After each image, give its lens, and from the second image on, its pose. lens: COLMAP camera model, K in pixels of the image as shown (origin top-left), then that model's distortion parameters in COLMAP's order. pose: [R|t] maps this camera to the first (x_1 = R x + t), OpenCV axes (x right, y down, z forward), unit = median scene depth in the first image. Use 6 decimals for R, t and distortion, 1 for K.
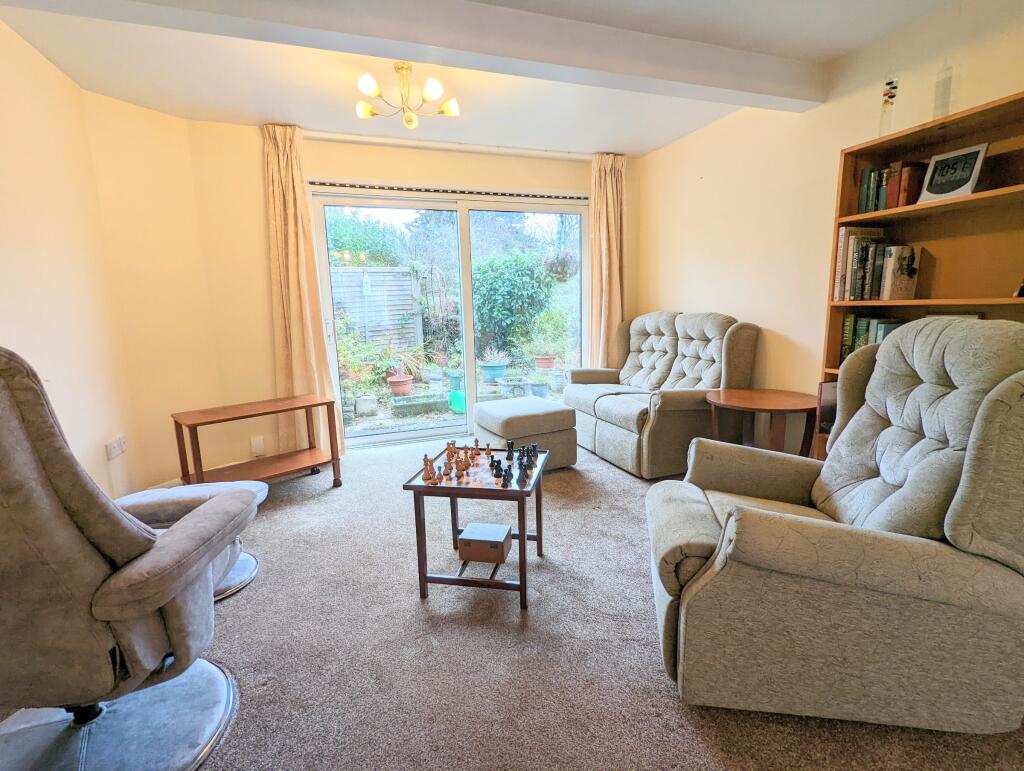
lens RADIAL K [[485.7, 0, 512.0], [0, 485.7, 385.5], [0, 0, 1]] dist [-0.002404, -0.000694]
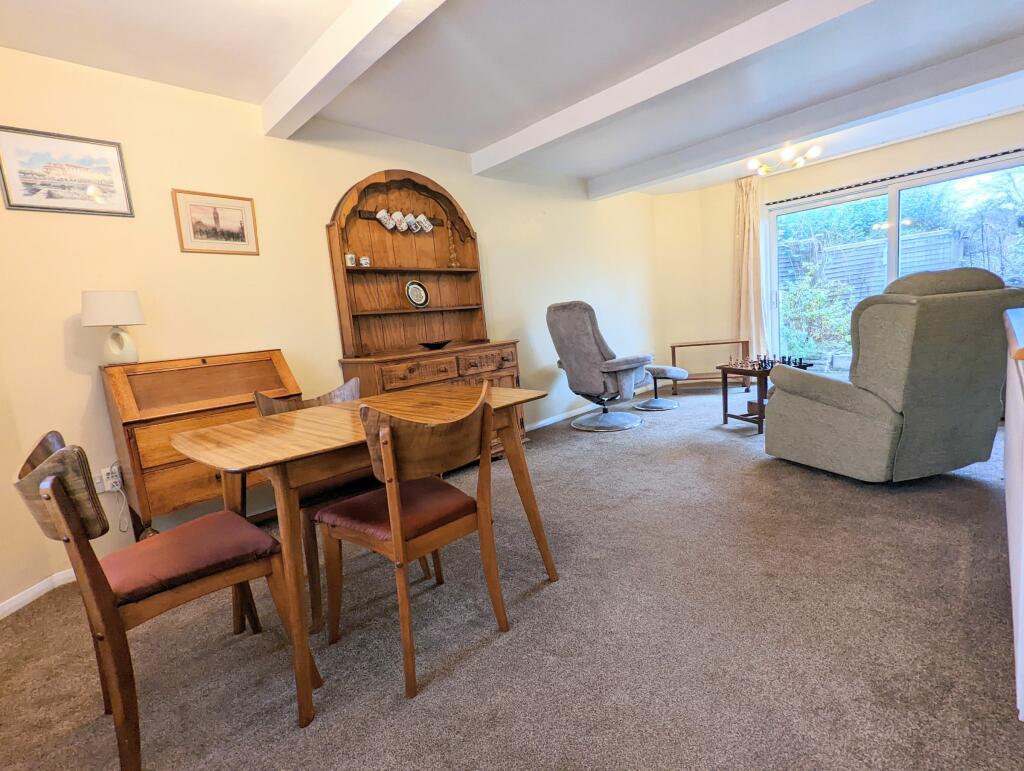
lens RADIAL K [[485.7, 0, 512.0], [0, 485.7, 385.5], [0, 0, 1]] dist [-0.002404, -0.000694]
pose [[0.436244, 0.111934, -0.892839, 1.285113], [-0.070866, 0.993425, 0.089919, 0.147537], [0.897034, 0.024045, 0.441308, -0.774451]]
